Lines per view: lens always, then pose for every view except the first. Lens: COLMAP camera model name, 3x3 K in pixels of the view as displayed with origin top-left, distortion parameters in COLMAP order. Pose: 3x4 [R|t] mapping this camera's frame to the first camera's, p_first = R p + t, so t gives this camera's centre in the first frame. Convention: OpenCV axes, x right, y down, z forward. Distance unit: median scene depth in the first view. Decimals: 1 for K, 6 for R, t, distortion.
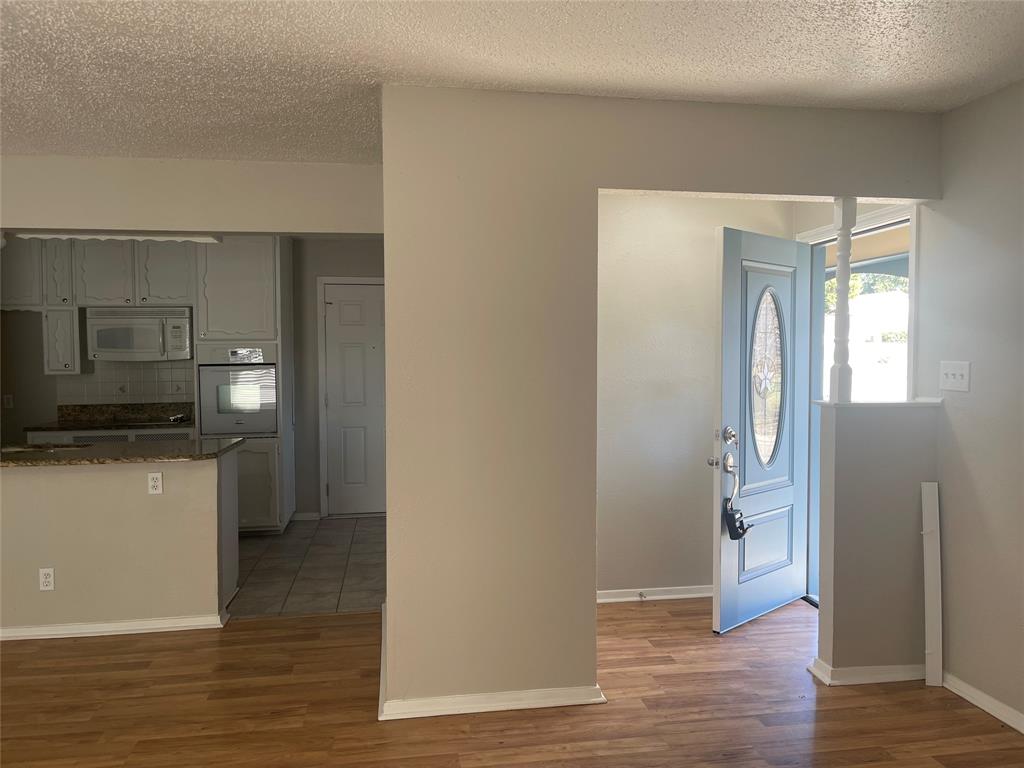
lens RADIAL K [[770.6, 0, 519.5], [0, 770.6, 393.0], [0, 0, 1]] dist [0.068790, -0.095359]
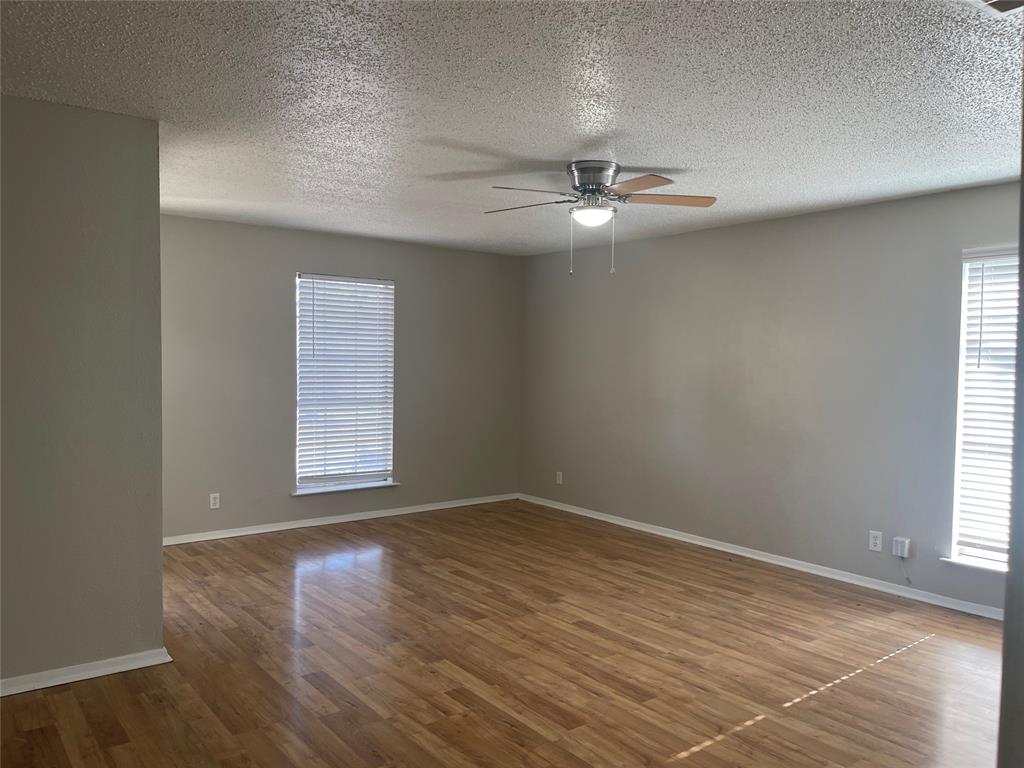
lens RADIAL K [[758.1, 0, 516.0], [0, 758.1, 387.7], [0, 0, 1]] dist [0.058335, -0.094743]
pose [[-0.482056, -0.029161, 0.875655, -1.076120], [0.028967, 0.998369, 0.049194, -0.028699], [-0.875661, 0.049079, -0.480425, 0.804206]]
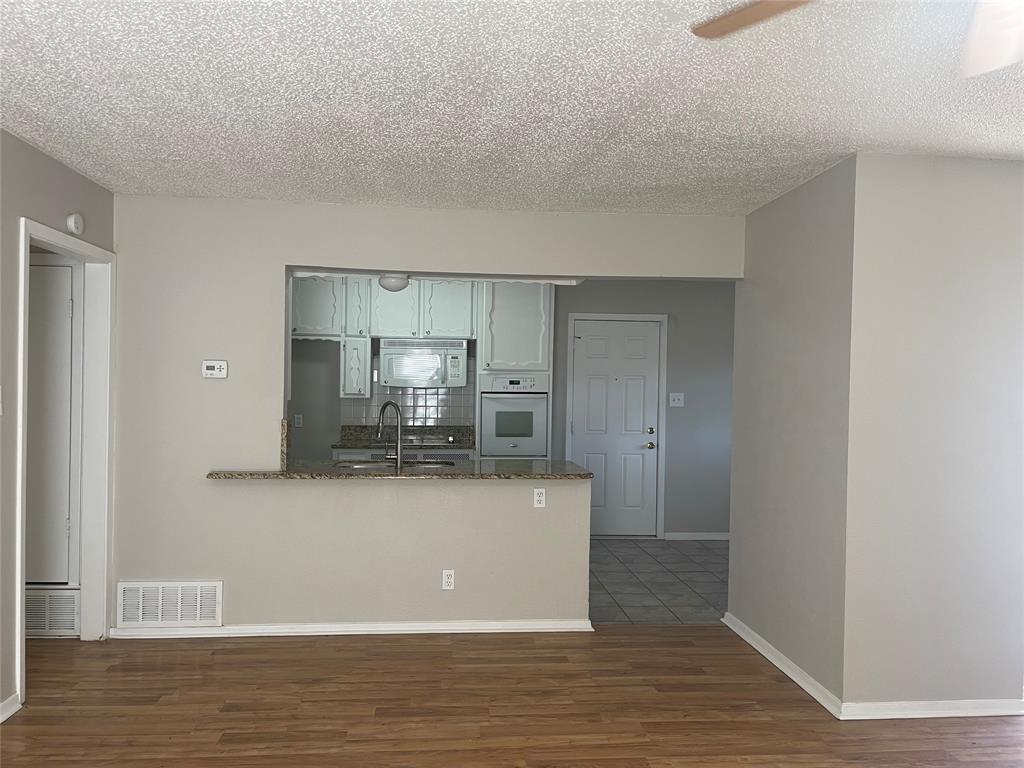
lens RADIAL K [[771.7, 0, 512.4], [0, 771.7, 398.9], [0, 0, 1]] dist [0.081975, -0.108309]
pose [[0.996484, 0.024657, -0.080074, -0.422204], [-0.027191, 0.999158, -0.030712, 0.008127], [0.079250, 0.032782, 0.996316, -0.123034]]
